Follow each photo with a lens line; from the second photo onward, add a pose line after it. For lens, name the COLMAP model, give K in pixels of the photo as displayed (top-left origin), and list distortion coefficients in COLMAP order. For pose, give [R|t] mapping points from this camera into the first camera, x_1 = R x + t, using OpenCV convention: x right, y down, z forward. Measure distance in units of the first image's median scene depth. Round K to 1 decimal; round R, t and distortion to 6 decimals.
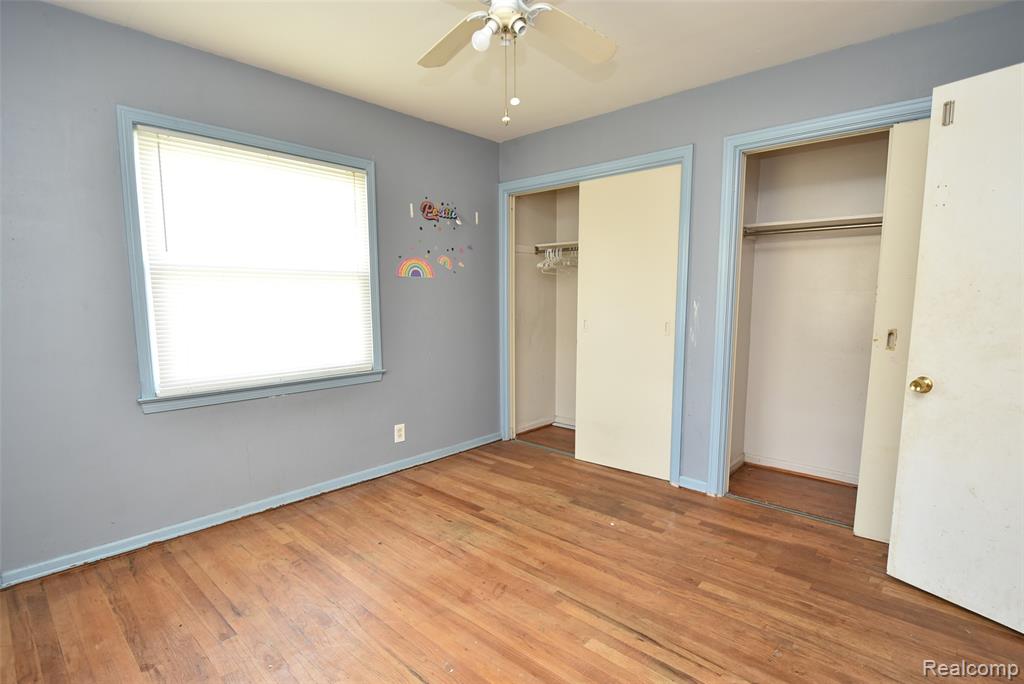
lens RADIAL K [[499.6, 0, 522.7], [0, 499.6, 361.2], [0, 0, 1]] dist [0.000814, -0.011134]
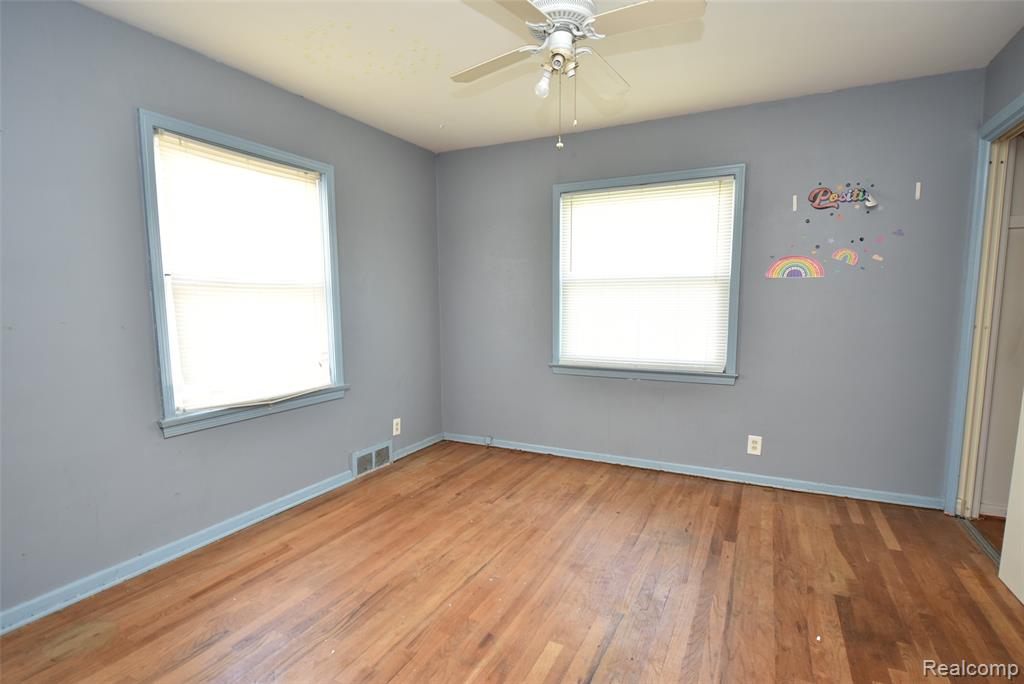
lens RADIAL K [[499.6, 0, 522.7], [0, 499.6, 361.2], [0, 0, 1]] dist [0.000814, -0.011134]
pose [[0.264140, 0.113800, -0.957747, 0.594290], [-0.118770, 0.989295, 0.084792, -0.045772], [0.957144, 0.091355, 0.274828, 0.354979]]
